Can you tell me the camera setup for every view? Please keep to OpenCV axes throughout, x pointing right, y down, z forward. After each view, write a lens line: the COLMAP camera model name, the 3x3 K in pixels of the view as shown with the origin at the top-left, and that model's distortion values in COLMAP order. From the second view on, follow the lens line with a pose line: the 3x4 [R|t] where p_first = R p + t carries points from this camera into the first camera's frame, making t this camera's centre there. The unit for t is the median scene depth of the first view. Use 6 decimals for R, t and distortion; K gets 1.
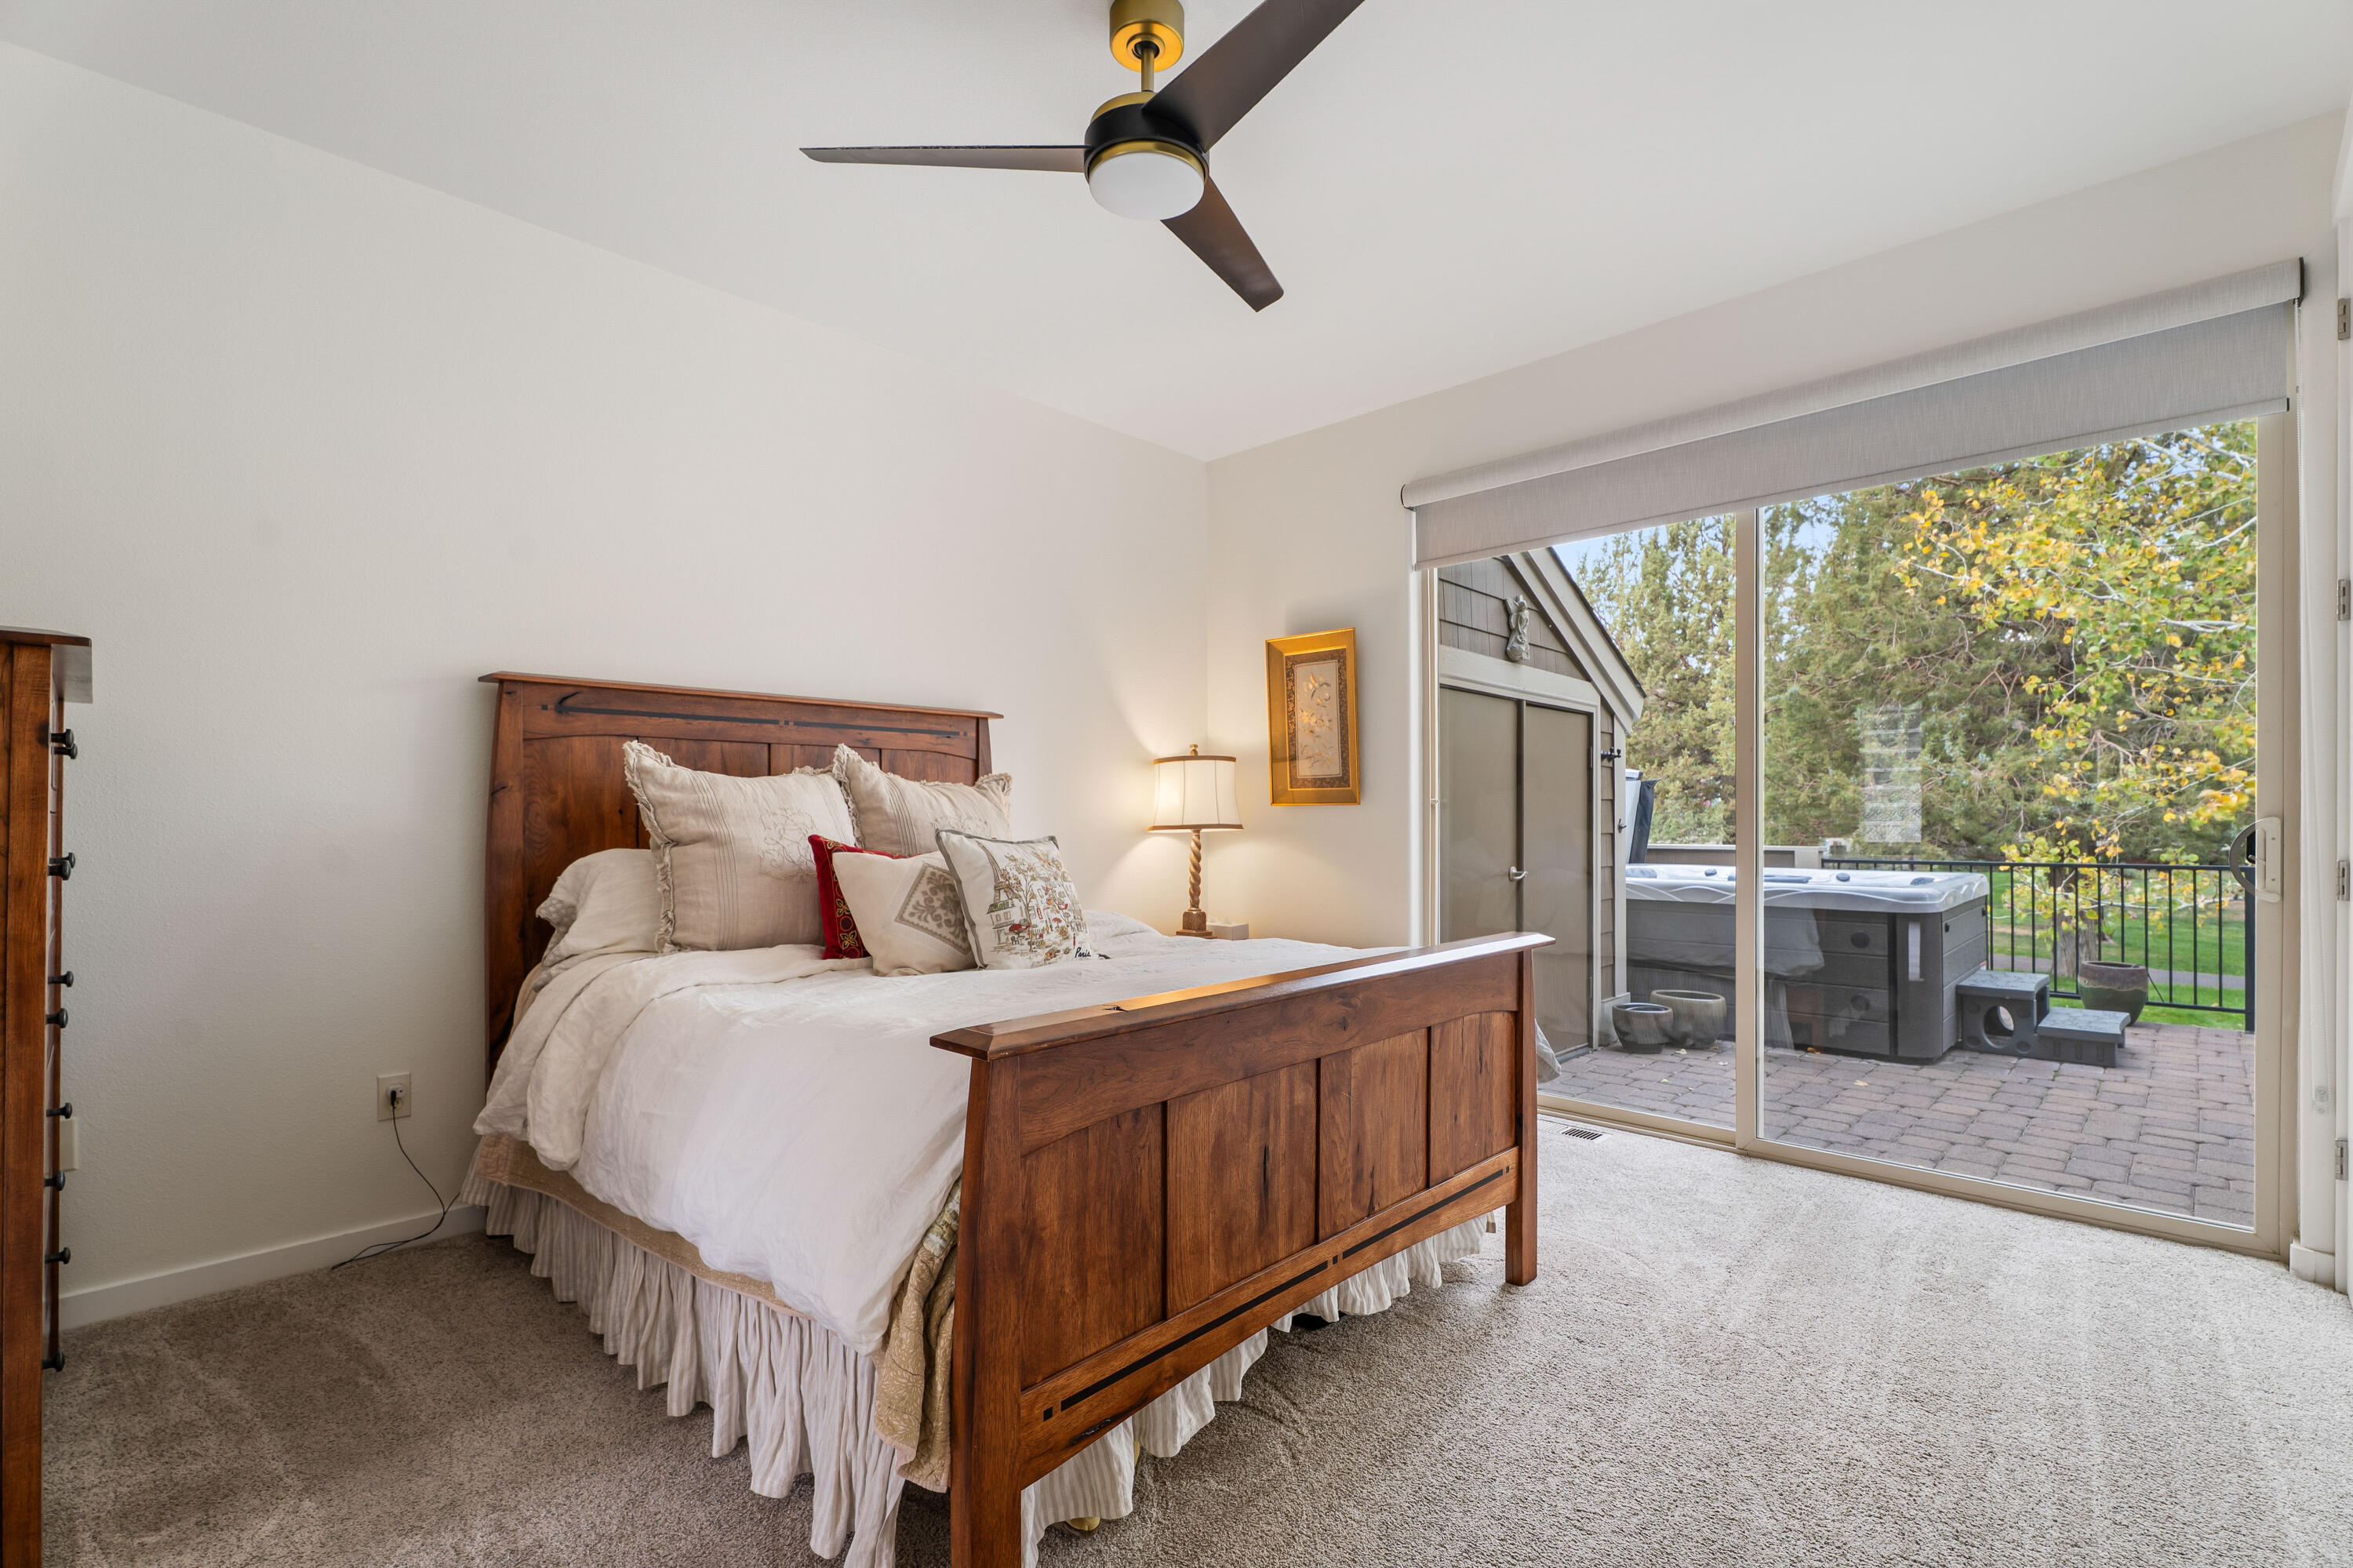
lens RADIAL K [[1063.9, 0, 1176.5], [0, 1063.9, 784.0], [0, 0, 1]] dist [0.001830, -0.000113]
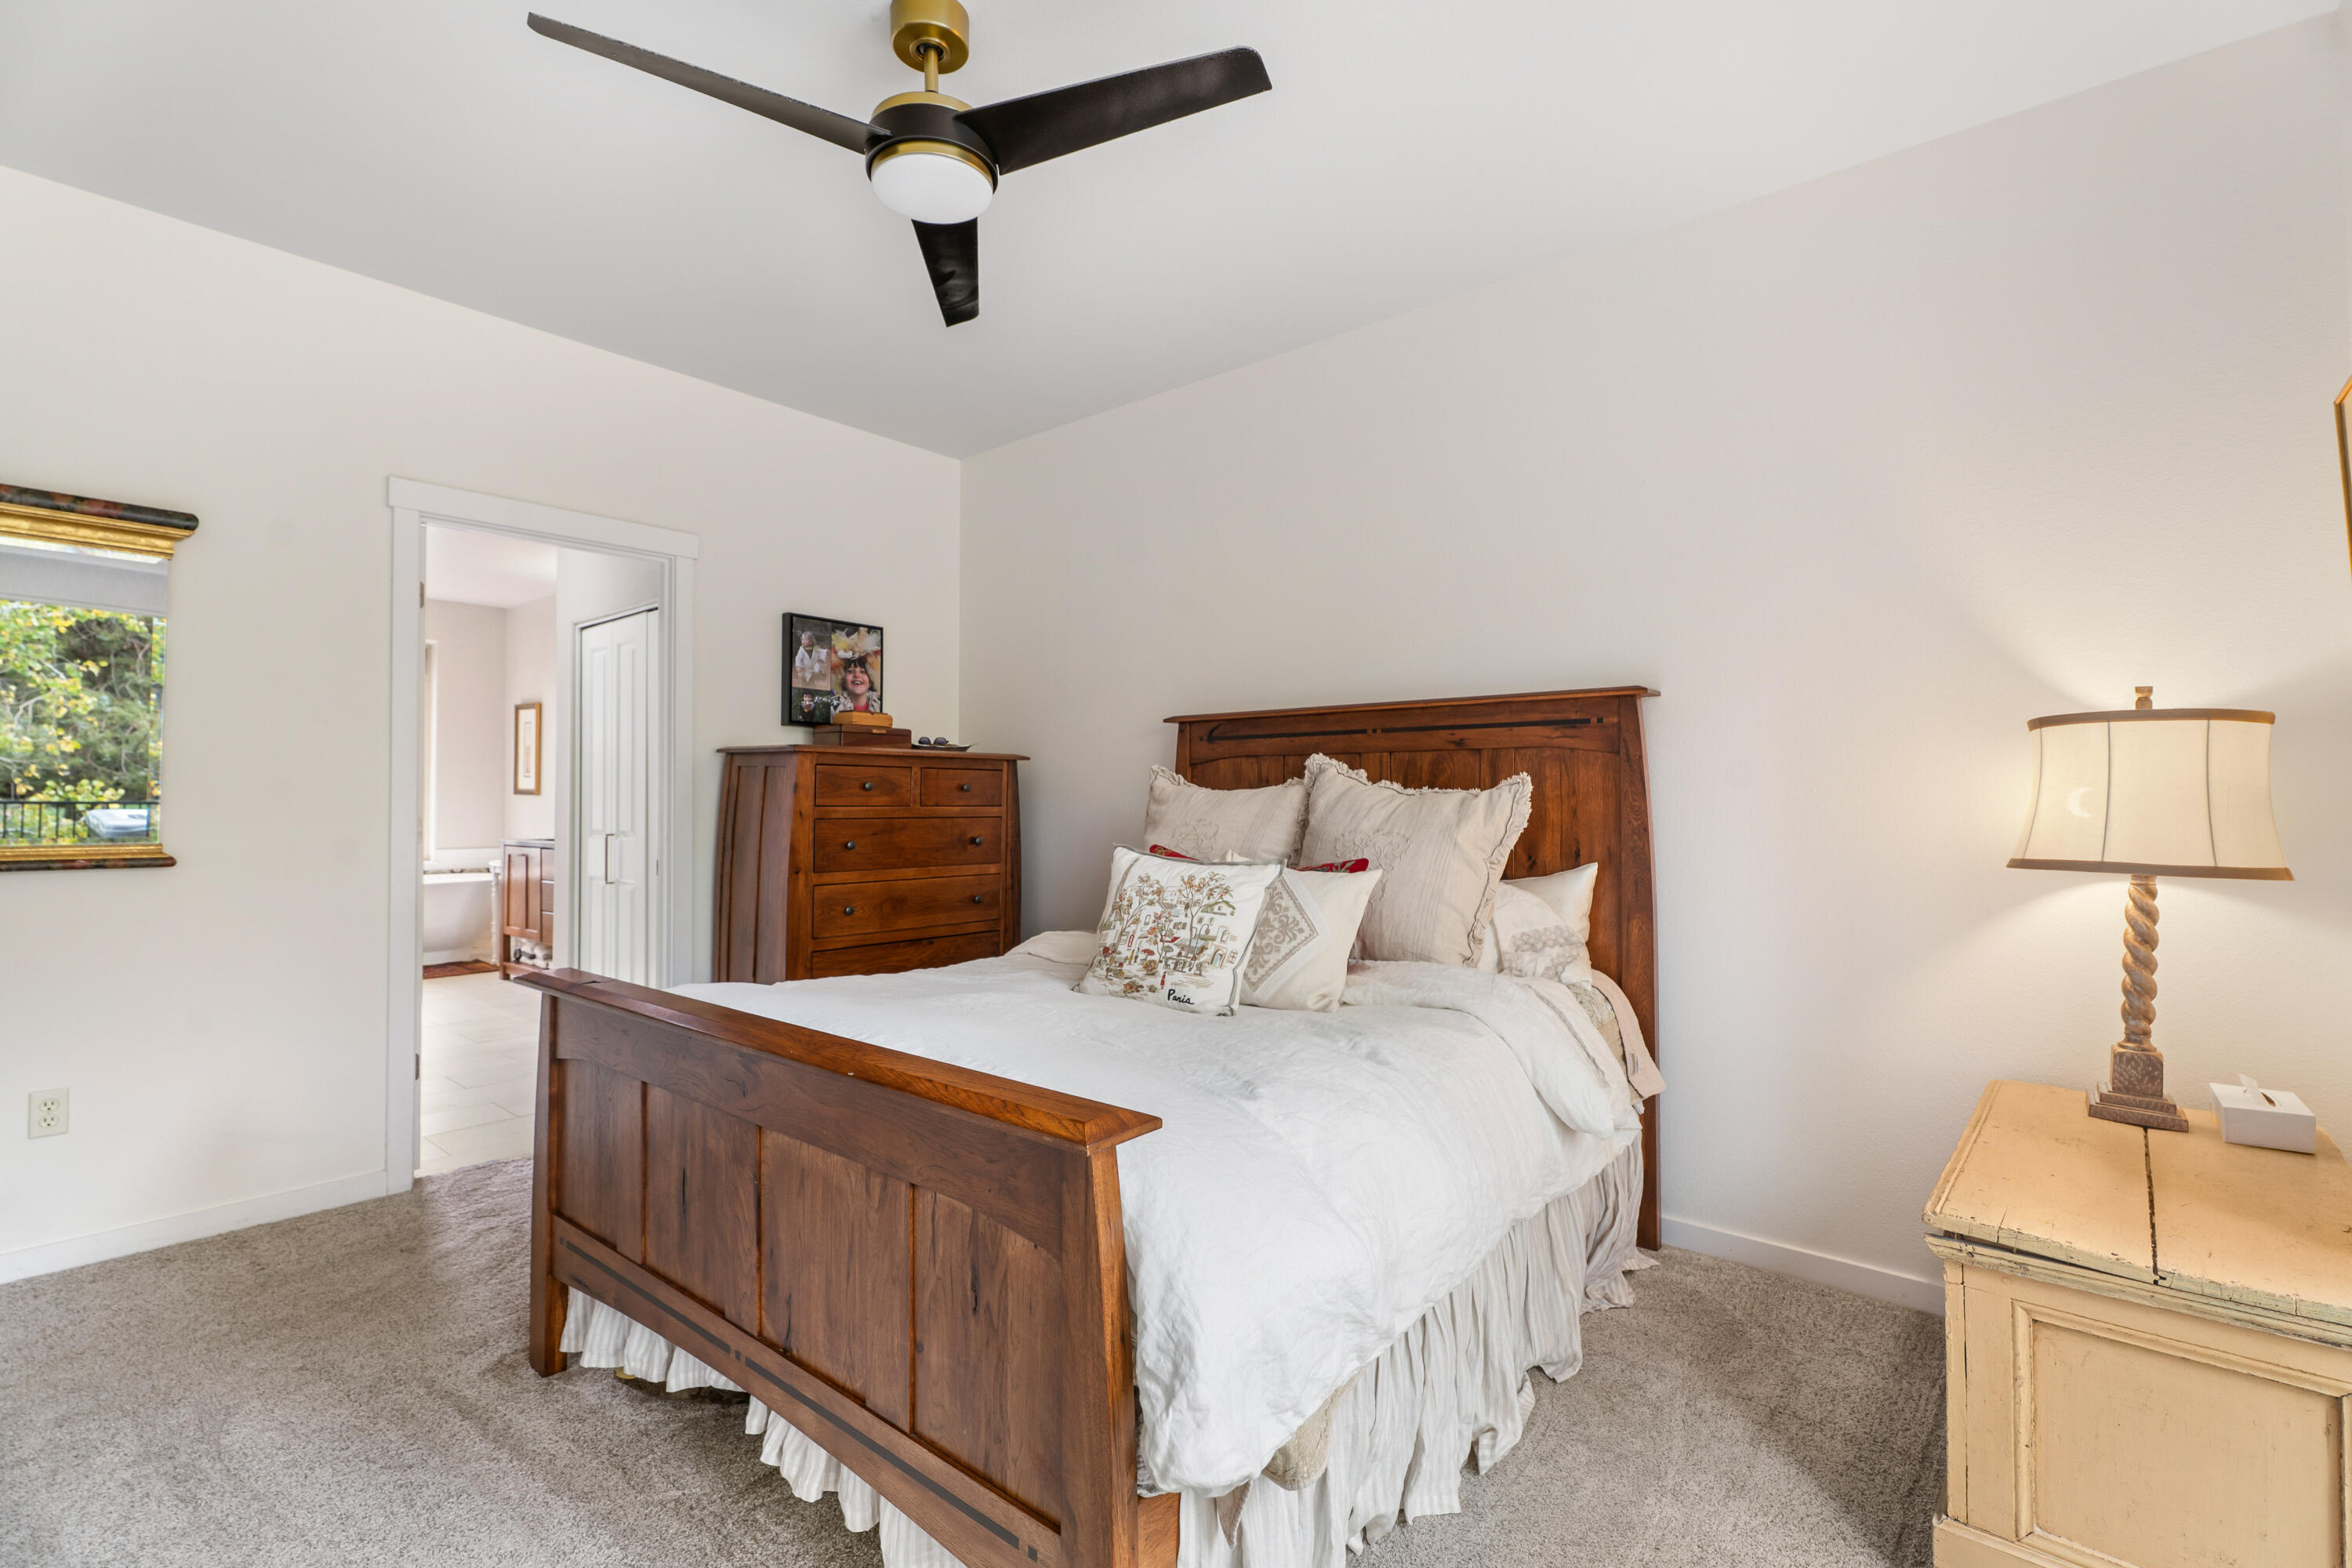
lens RADIAL K [[1063.4, 0, 1176.0], [0, 1063.4, 784.0], [0, 0, 1]] dist [0.001830, -0.000113]
pose [[0.066896, -0.016772, -0.997619, 0.765815], [0.024742, 0.999579, -0.015145, 0.002370], [0.997453, -0.023670, 0.067283, 0.957749]]
